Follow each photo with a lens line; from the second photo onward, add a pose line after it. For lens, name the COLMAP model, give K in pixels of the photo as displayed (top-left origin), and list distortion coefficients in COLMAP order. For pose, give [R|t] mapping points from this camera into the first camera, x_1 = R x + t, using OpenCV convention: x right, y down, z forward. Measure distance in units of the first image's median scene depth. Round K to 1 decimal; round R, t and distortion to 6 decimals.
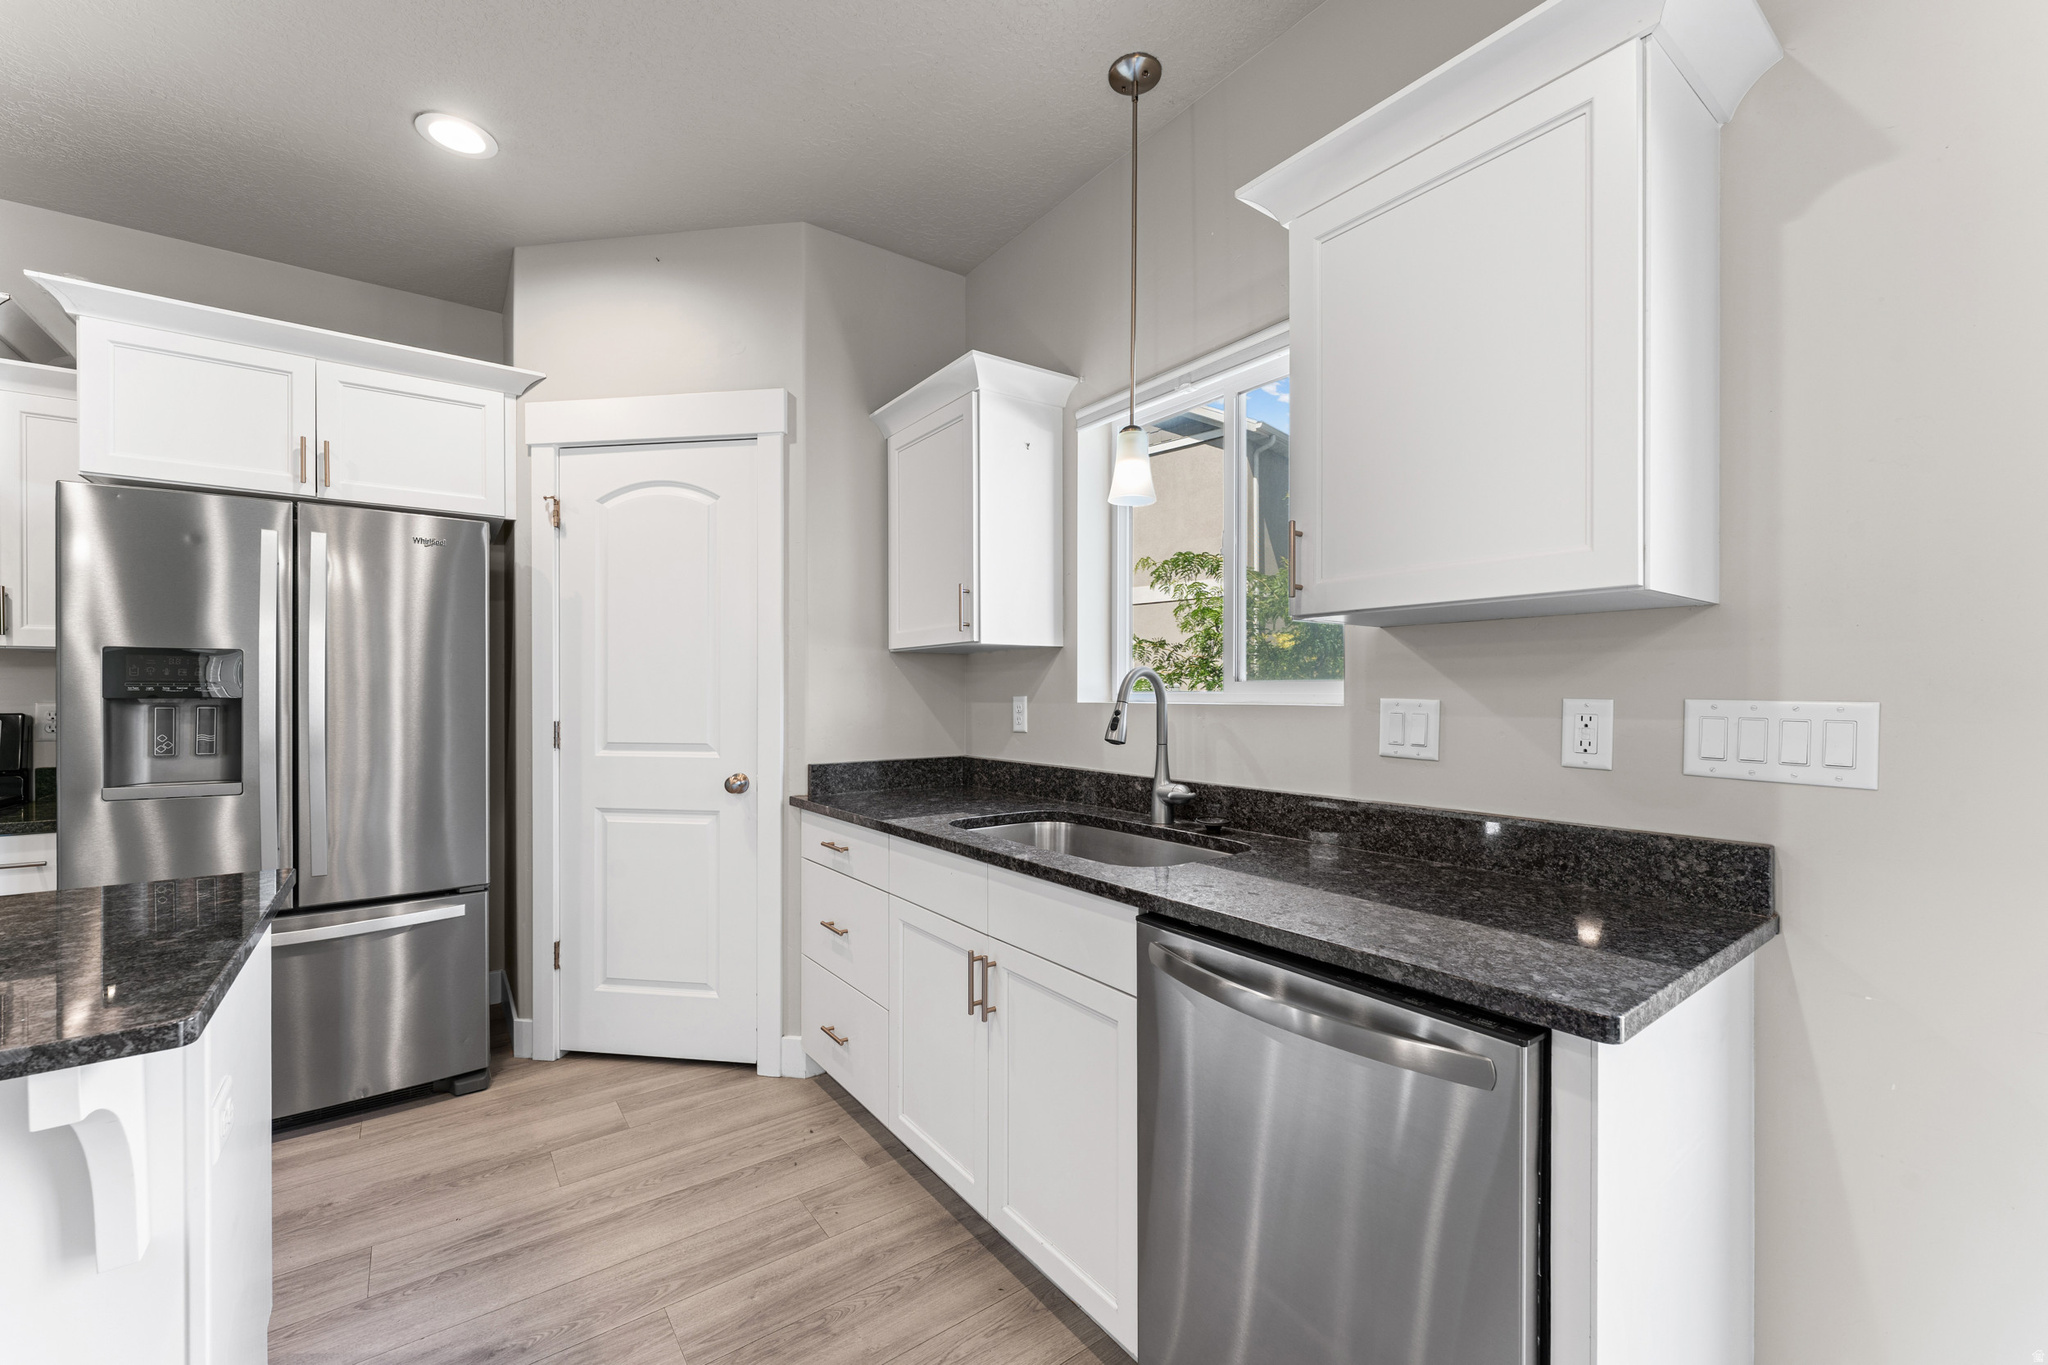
lens RADIAL K [[817.1, 0, 1011.2], [0, 817.1, 702.8], [0, 0, 1]] dist [0.000575, 0.000138]
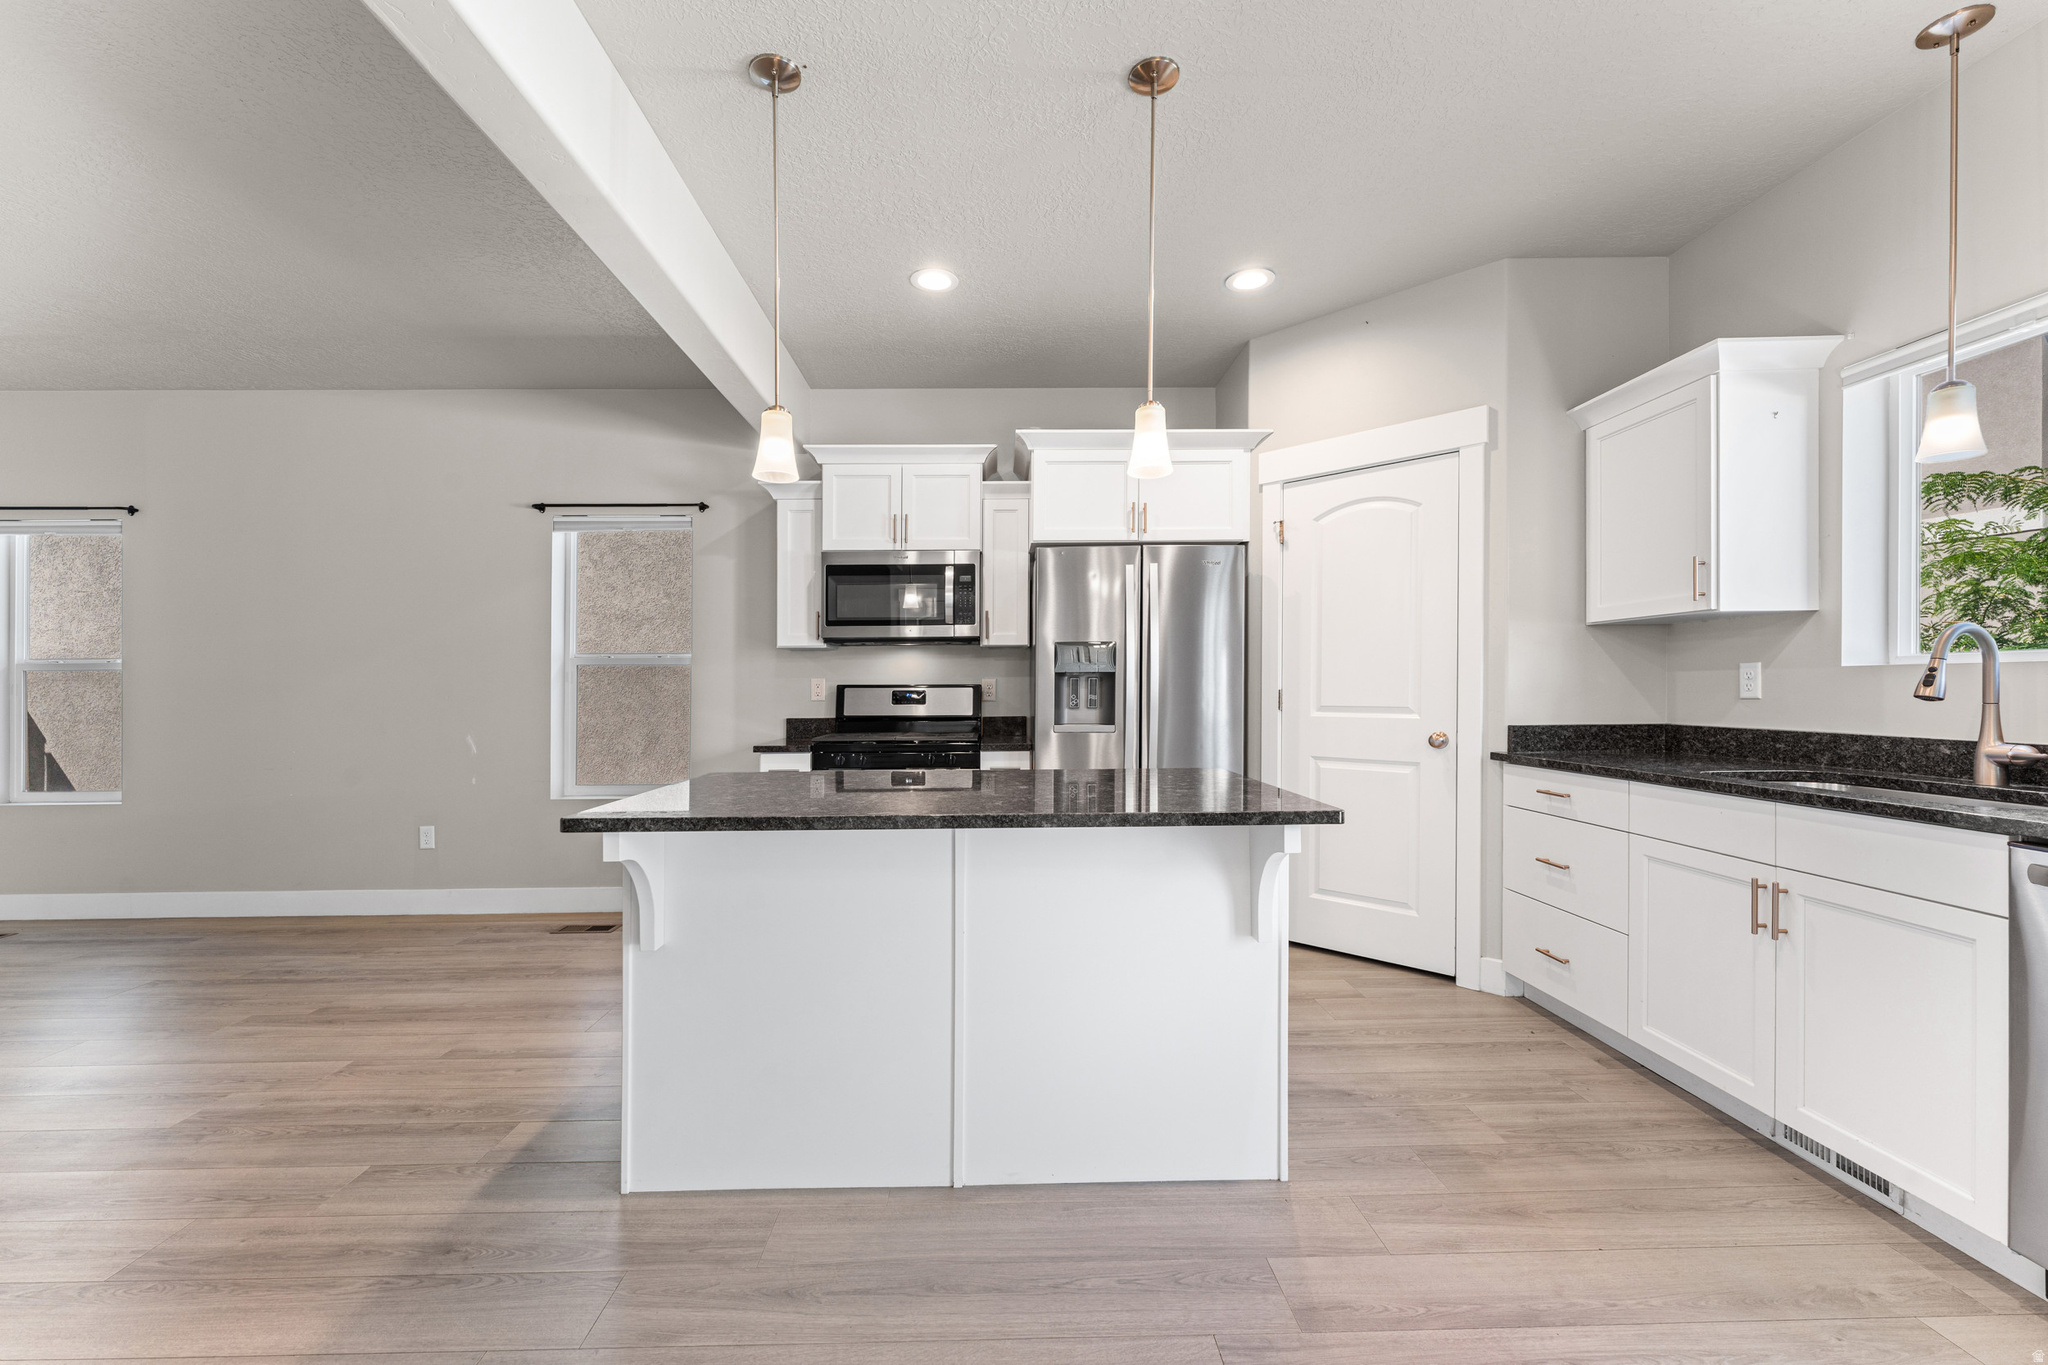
lens RADIAL K [[817.1, 0, 1006.1], [0, 817.1, 692.6], [0, 0, 1]] dist [0.000575, 0.000138]
pose [[0.819388, -0.000718, -0.573239, -0.179675], [0.000628, 1.000000, -0.000356, 0.031256], [0.573239, -0.000068, 0.819388, -0.382419]]
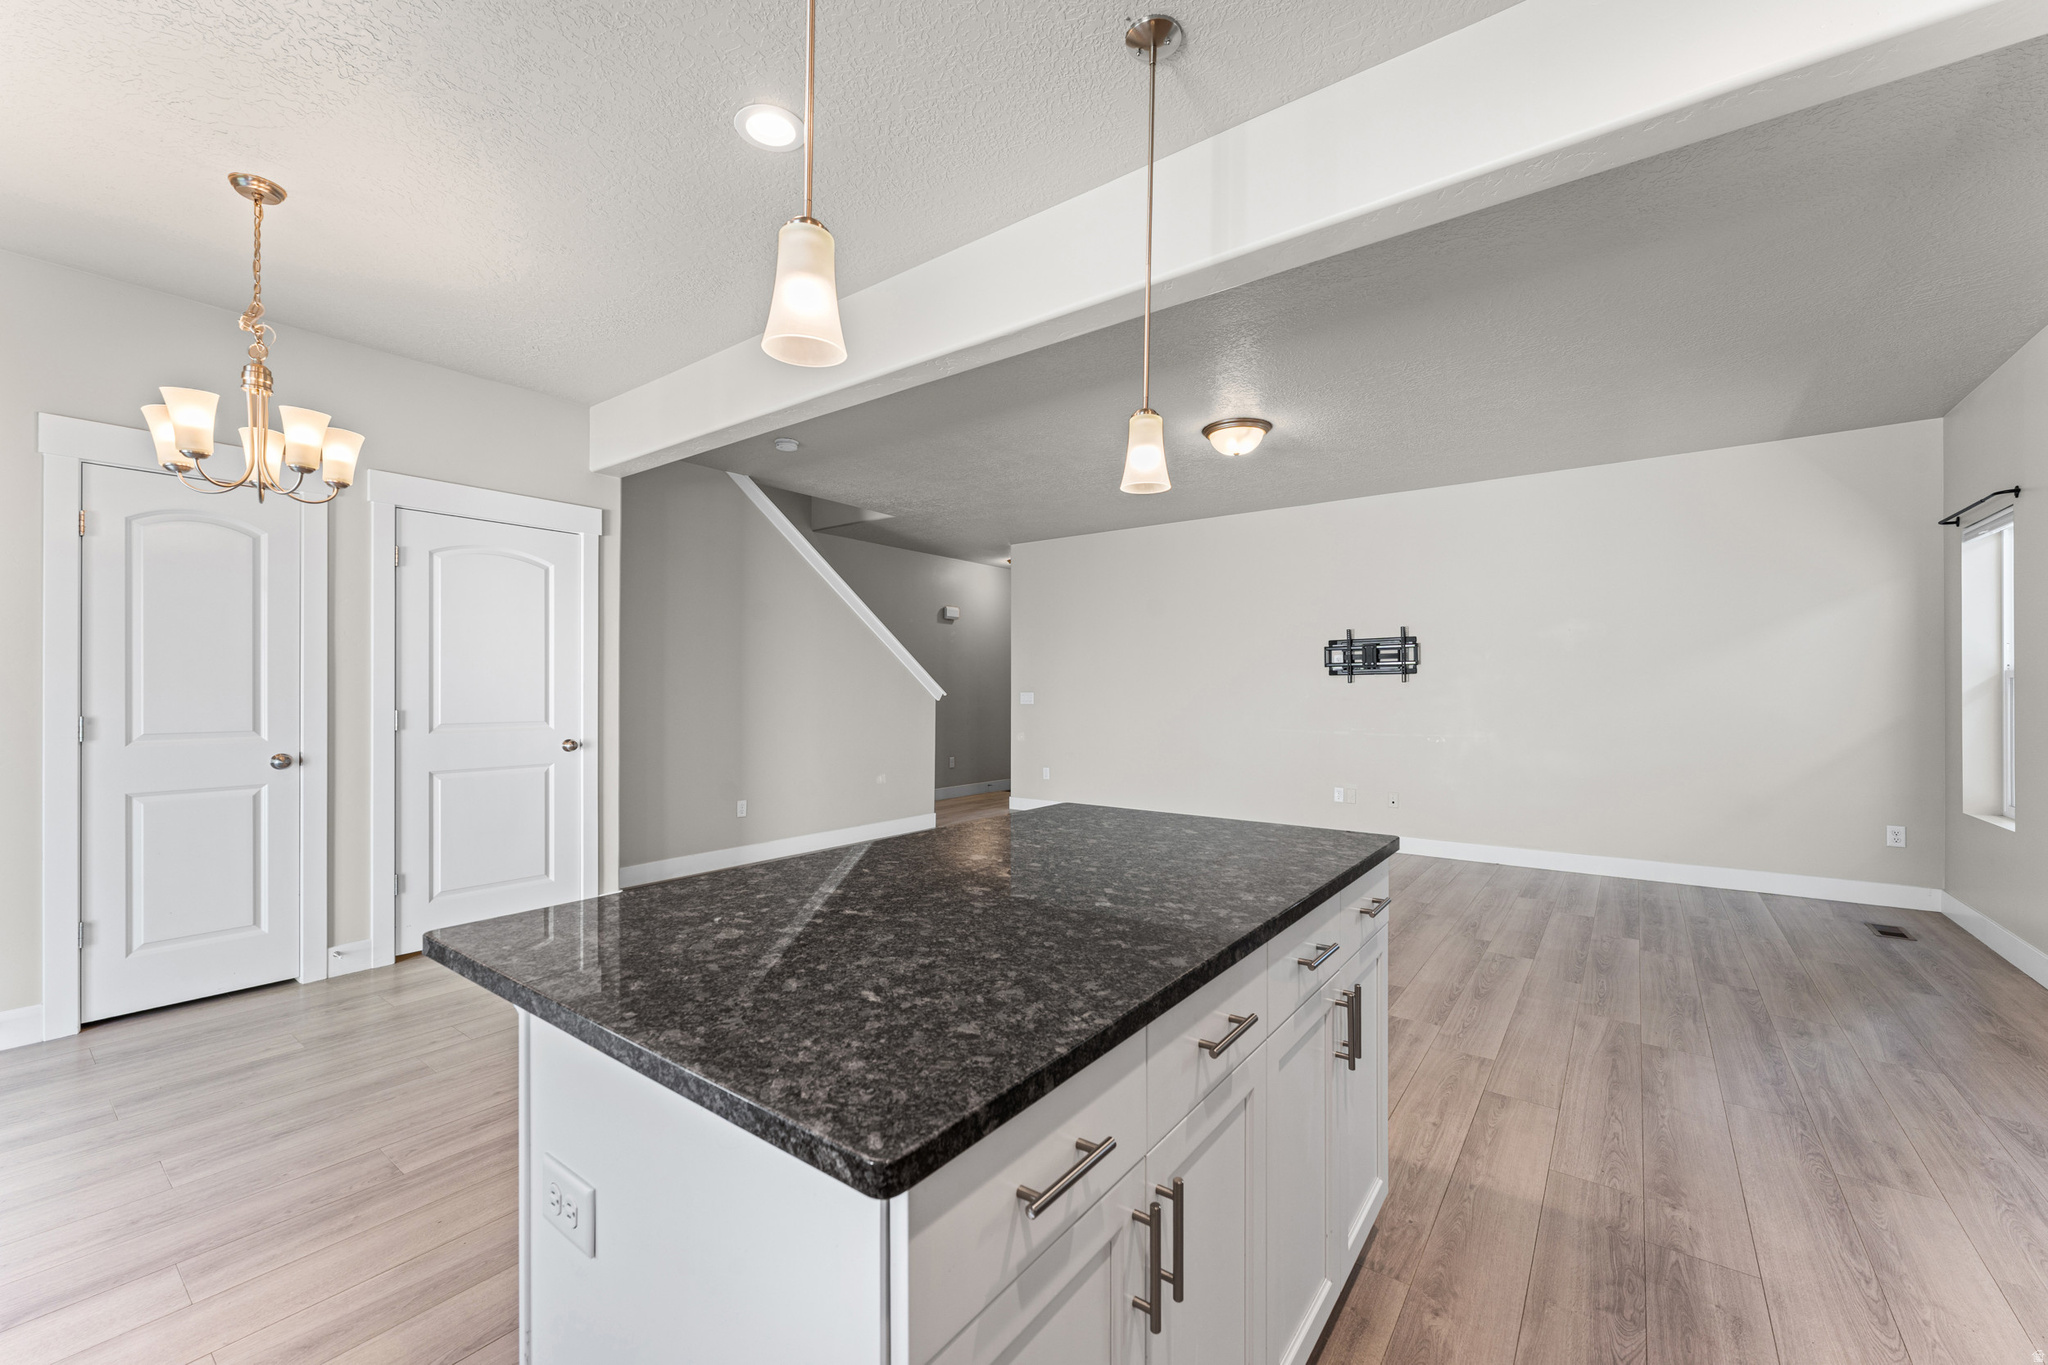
lens RADIAL K [[817.1, 0, 1043.0], [0, 817.1, 688.6], [0, 0, 1]] dist [0.000575, 0.000138]
pose [[-0.950358, 0.002148, -0.311151, -0.555806], [-0.001087, 0.999947, 0.010224, -0.015403], [0.311156, 0.010055, -0.950306, 0.915137]]
